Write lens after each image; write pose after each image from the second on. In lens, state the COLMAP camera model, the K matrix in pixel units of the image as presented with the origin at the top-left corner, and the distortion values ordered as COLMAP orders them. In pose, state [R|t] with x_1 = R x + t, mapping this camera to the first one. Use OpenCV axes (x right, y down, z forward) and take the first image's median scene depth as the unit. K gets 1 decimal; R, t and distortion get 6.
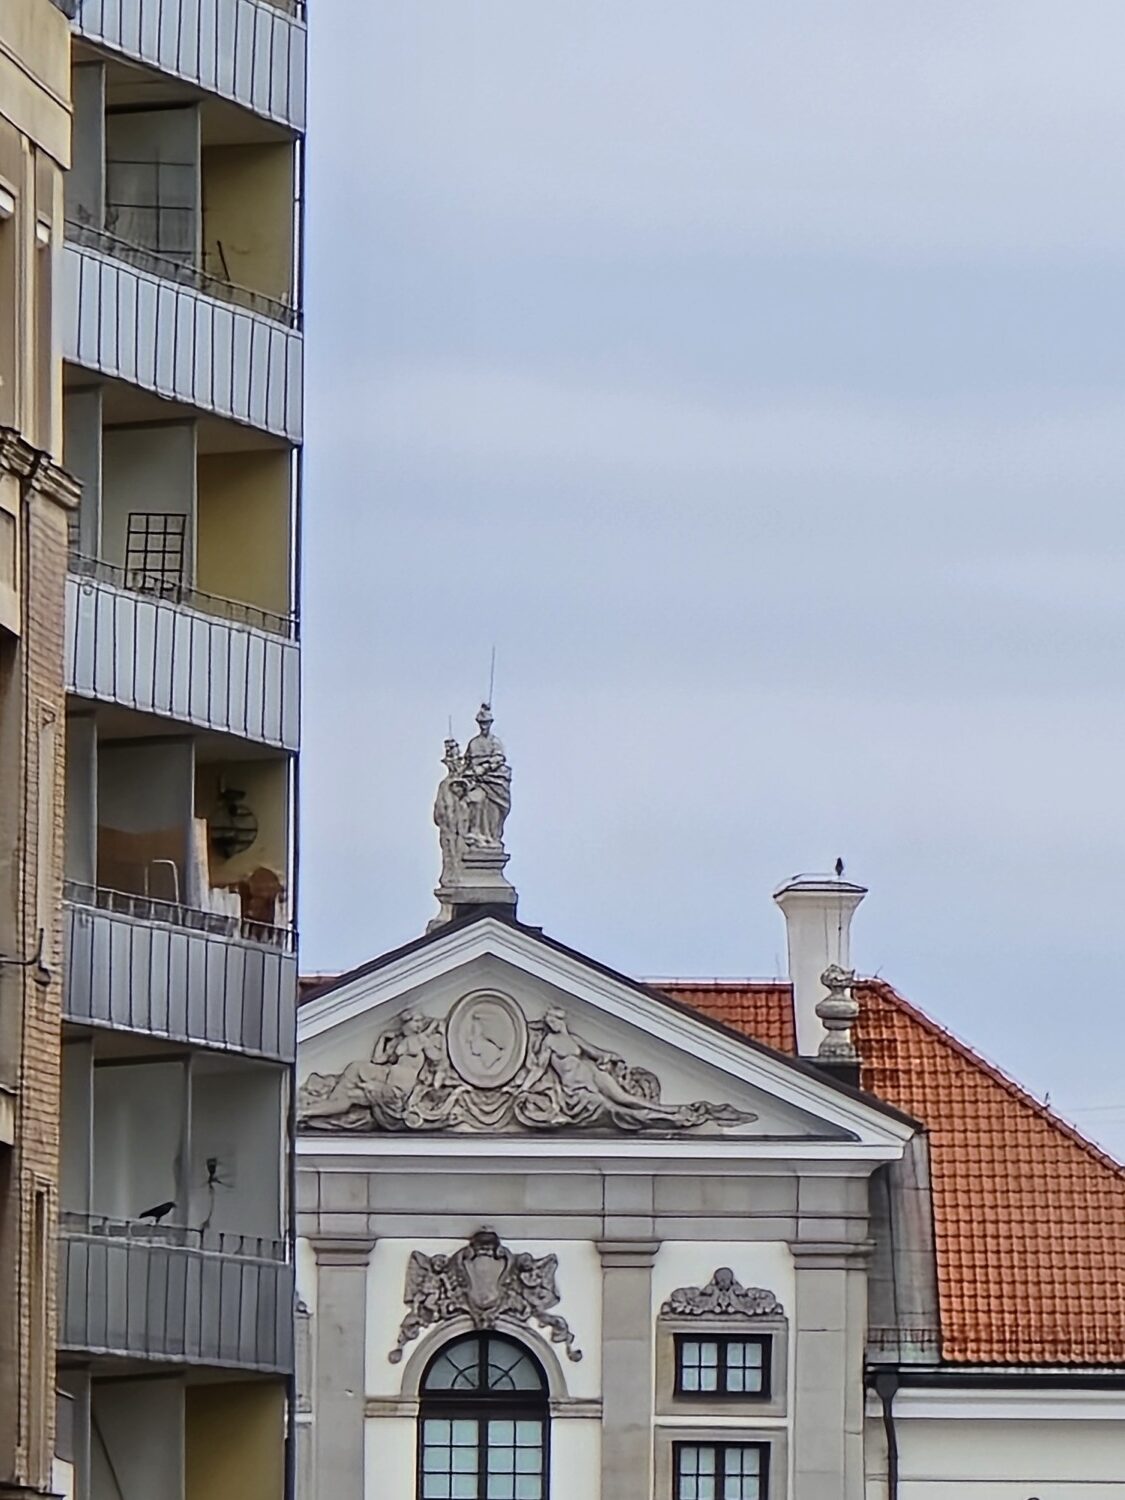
lens RADIAL K [[5035.1, 0, 565.7], [0, 5035.1, 787.2], [0, 0, 1]] dist [1.591276, -25.130921]
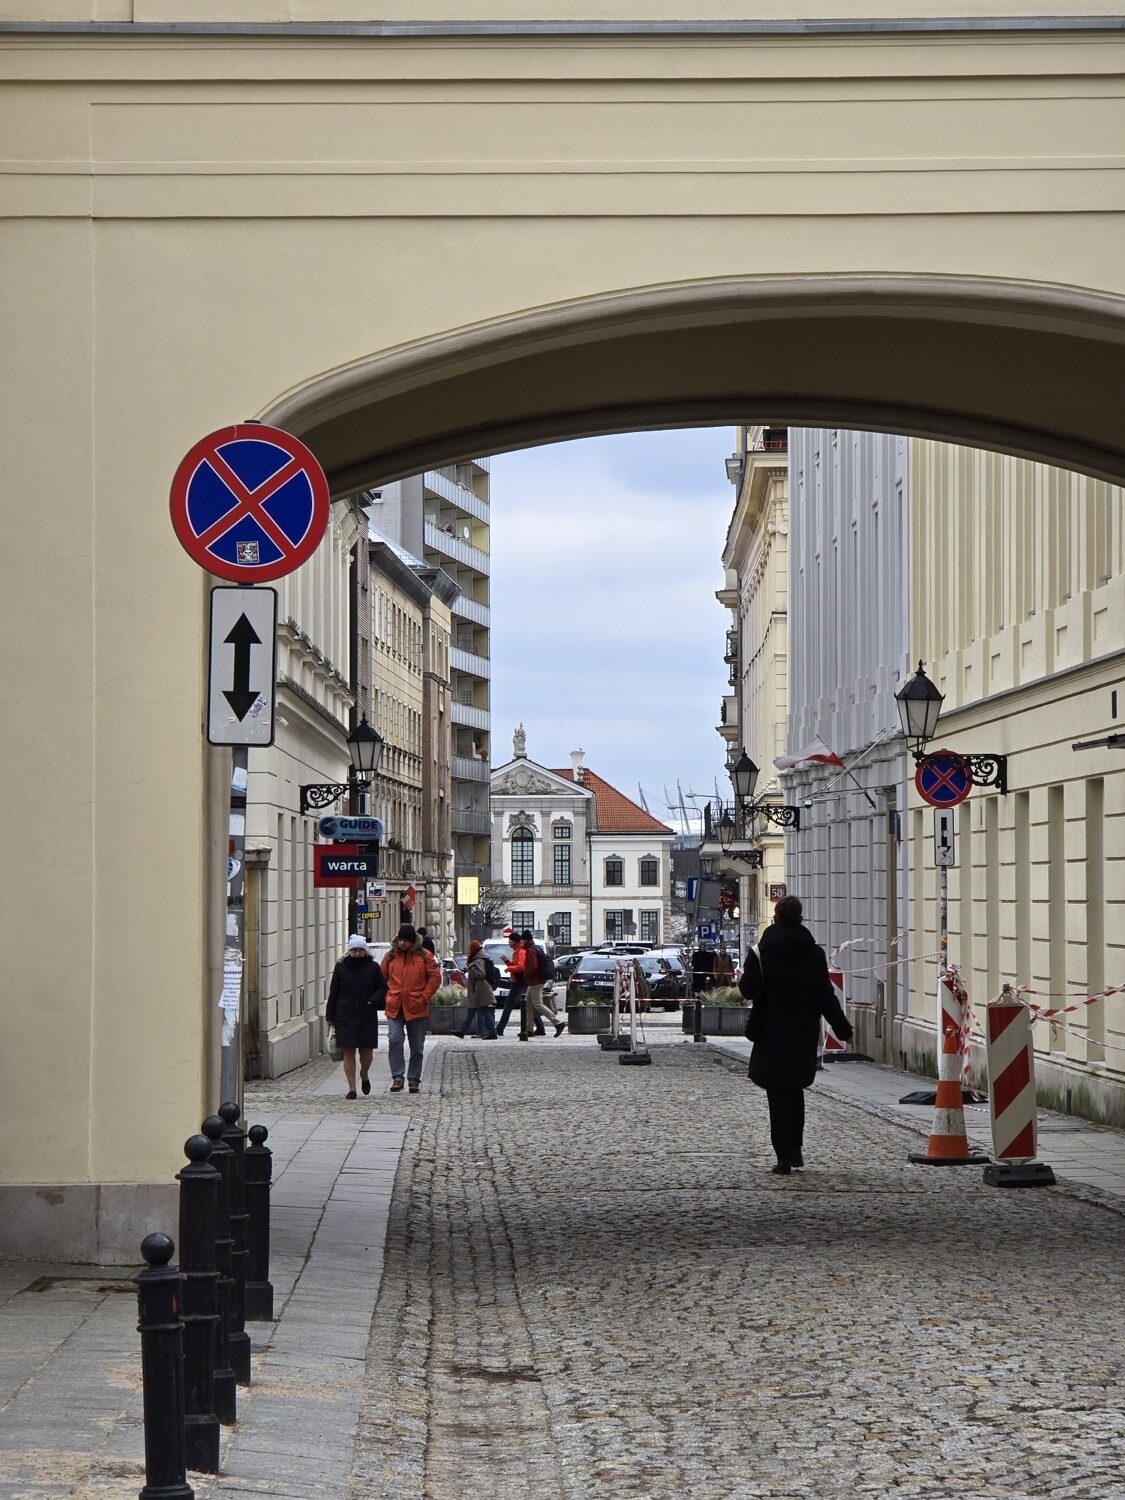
lens RADIAL K [[5035.1, 0, 565.7], [0, 5035.1, 787.2], [0, 0, 1]] dist [1.591276, -25.130921]
pose [[0.999904, -0.012583, 0.005756, 0.001635], [0.012451, 0.999671, 0.022429, -0.072706], [-0.006036, -0.022355, 0.999732, -4.932474]]
